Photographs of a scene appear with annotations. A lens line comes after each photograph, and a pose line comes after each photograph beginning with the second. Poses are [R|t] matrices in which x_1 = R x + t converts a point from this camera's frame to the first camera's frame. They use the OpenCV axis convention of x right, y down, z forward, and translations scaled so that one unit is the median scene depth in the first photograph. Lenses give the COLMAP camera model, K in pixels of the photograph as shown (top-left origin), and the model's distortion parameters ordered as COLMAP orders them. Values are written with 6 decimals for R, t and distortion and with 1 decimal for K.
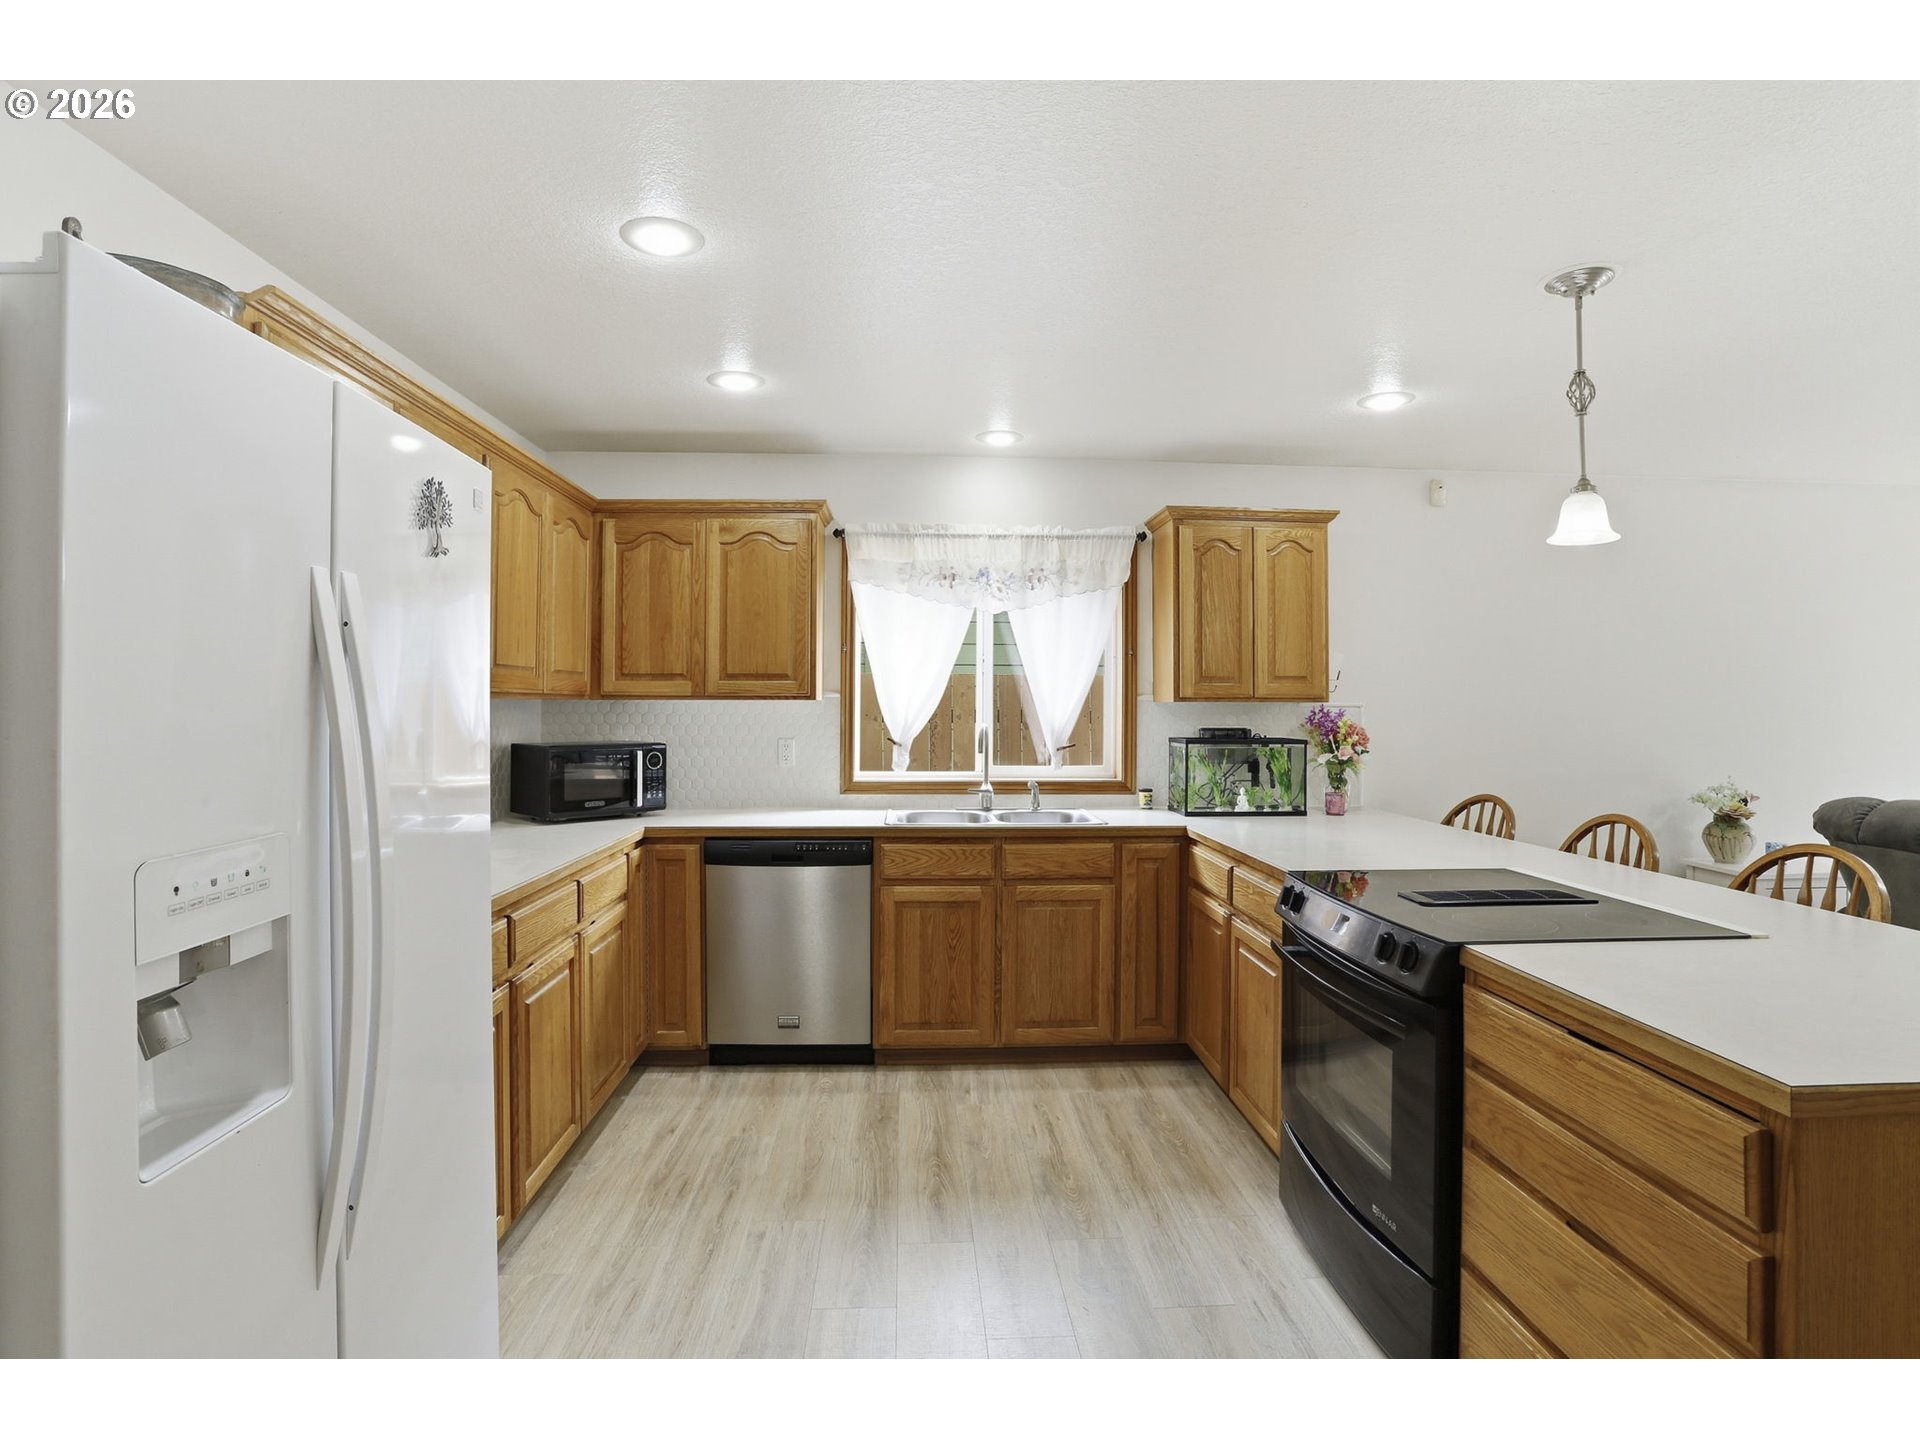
lens RADIAL K [[975.5, 0, 978.3], [0, 975.5, 691.2], [0, 0, 1]] dist [-0.042666, 0.000324]
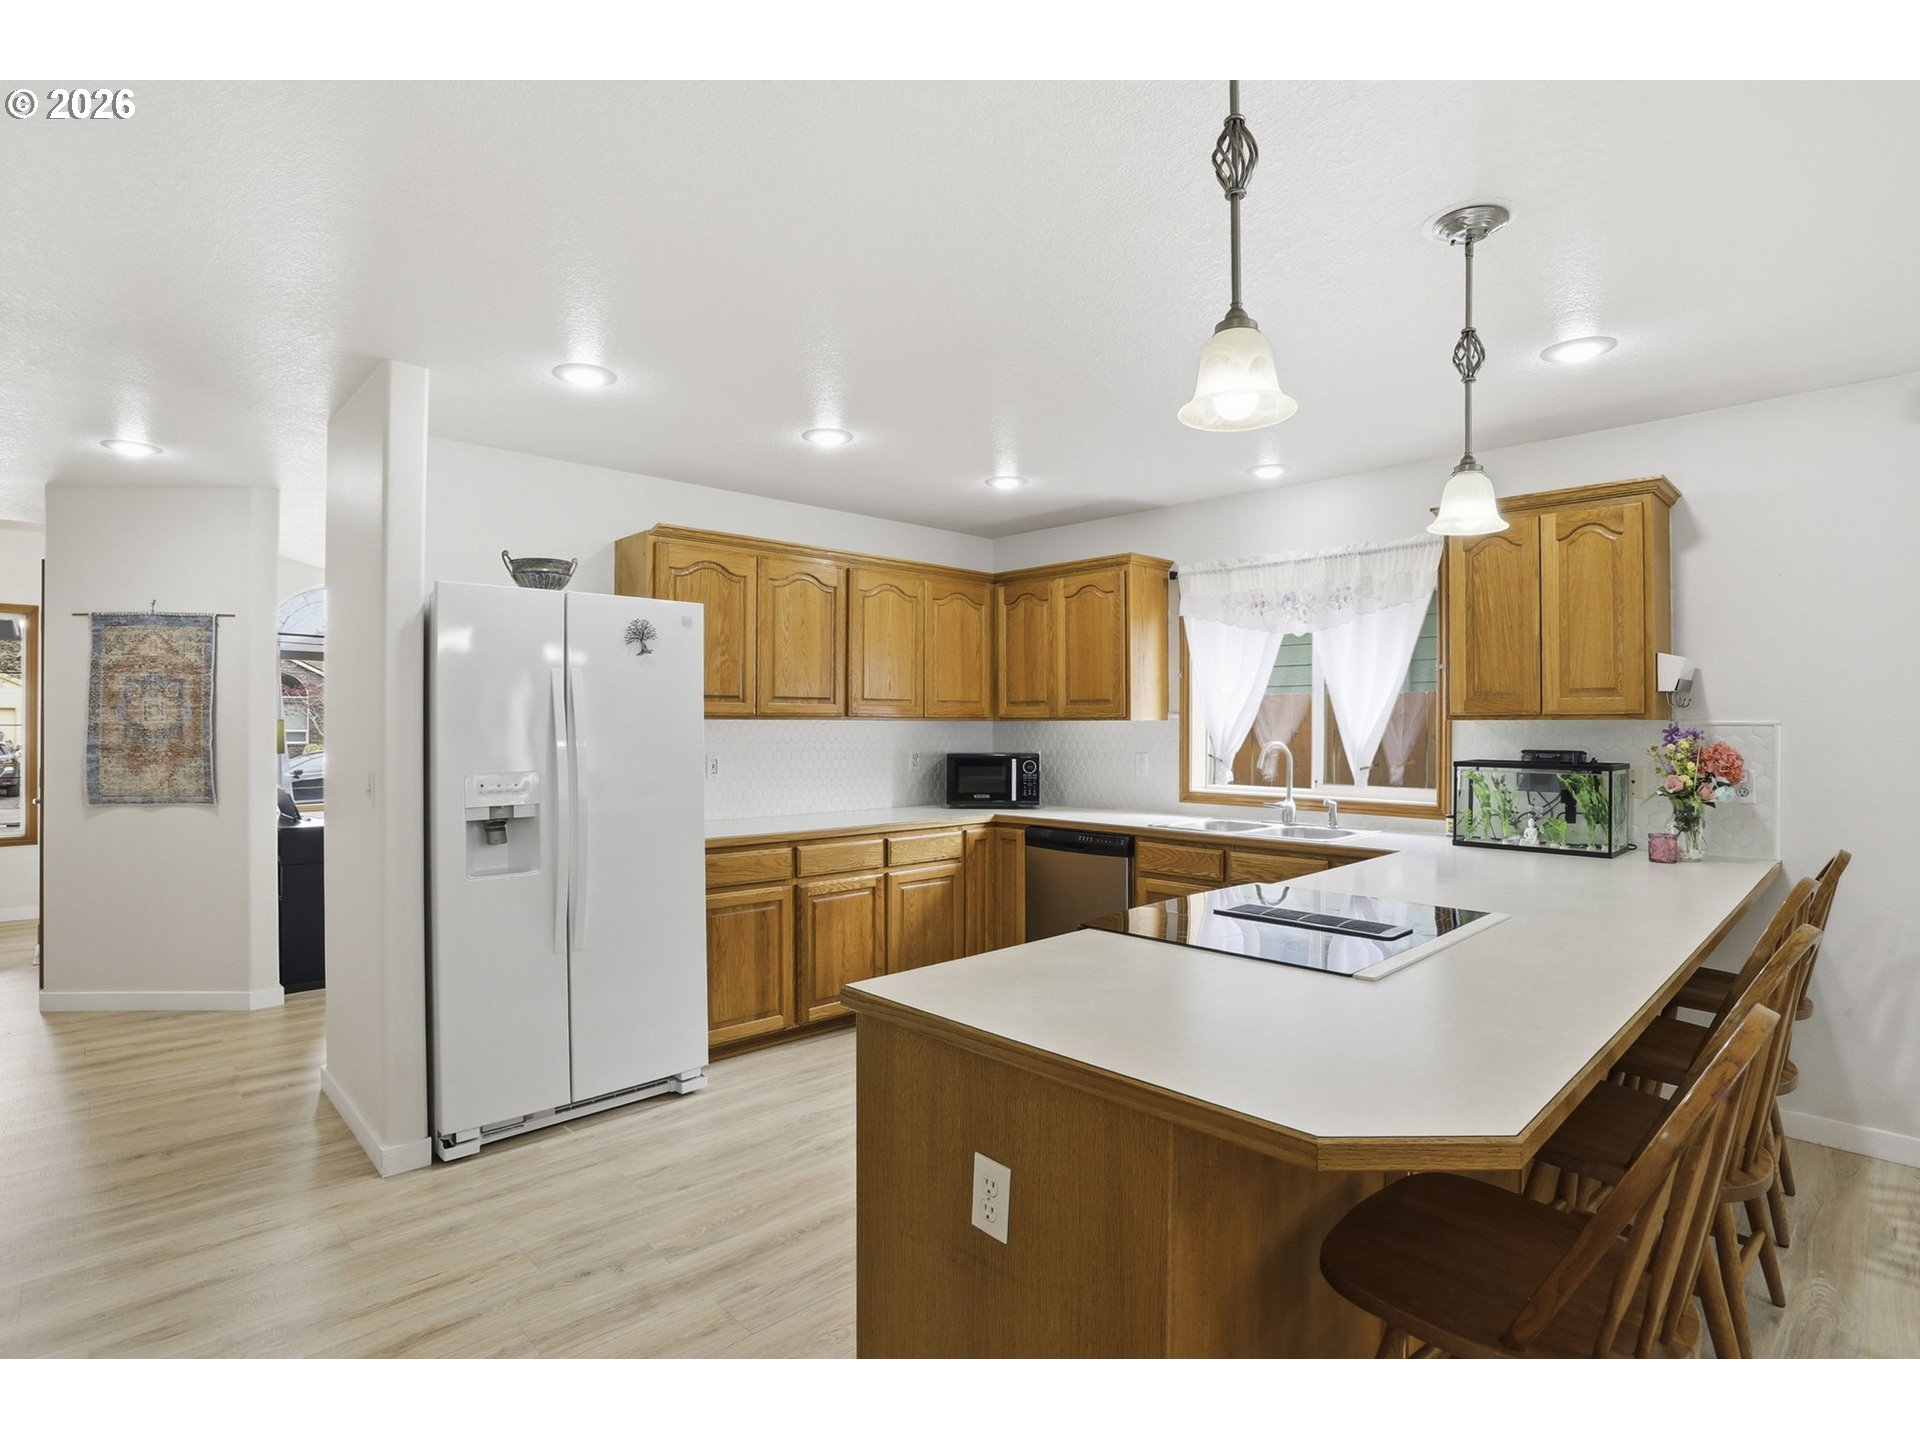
lens RADIAL K [[995.2, 0, 960.0], [0, 995.2, 720.0], [0, 0, 1]] dist [0.000029, 0.000087]
pose [[0.648307, -0.006615, -0.761350, 0.631653], [0.011197, 0.999937, 0.000846, 0.004984], [0.761297, -0.009074, 0.648340, 0.043675]]
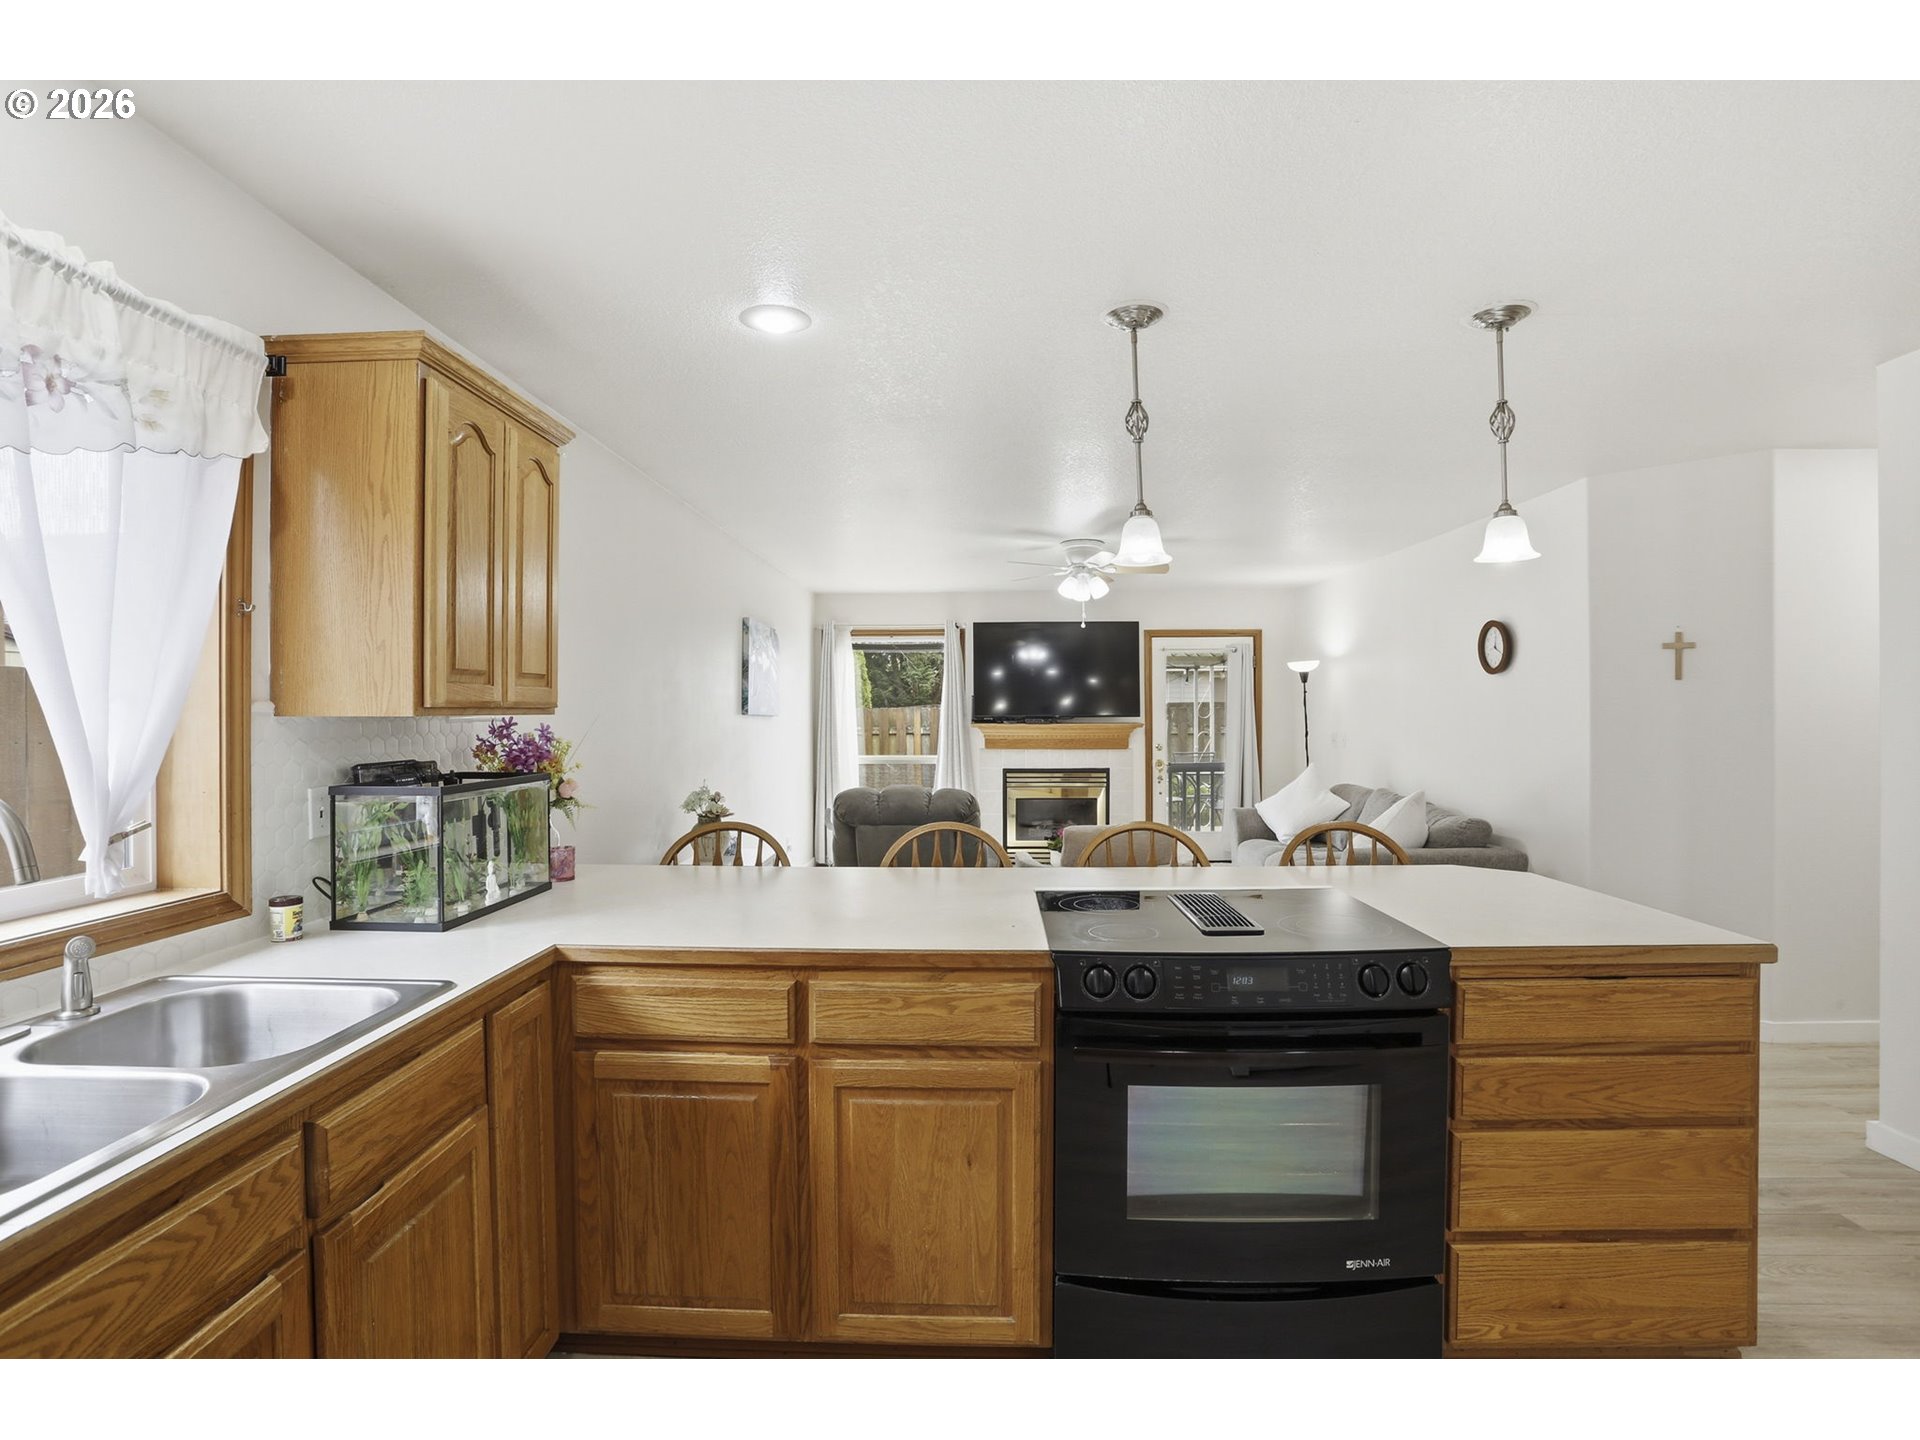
lens RADIAL K [[975.5, 0, 978.3], [0, 975.5, 691.2], [0, 0, 1]] dist [-0.042666, 0.000324]
pose [[0.078877, 0.007839, 0.996854, -0.283603], [-0.012657, 0.999896, -0.006861, -0.001986], [-0.996804, -0.012075, 0.078968, 0.681015]]
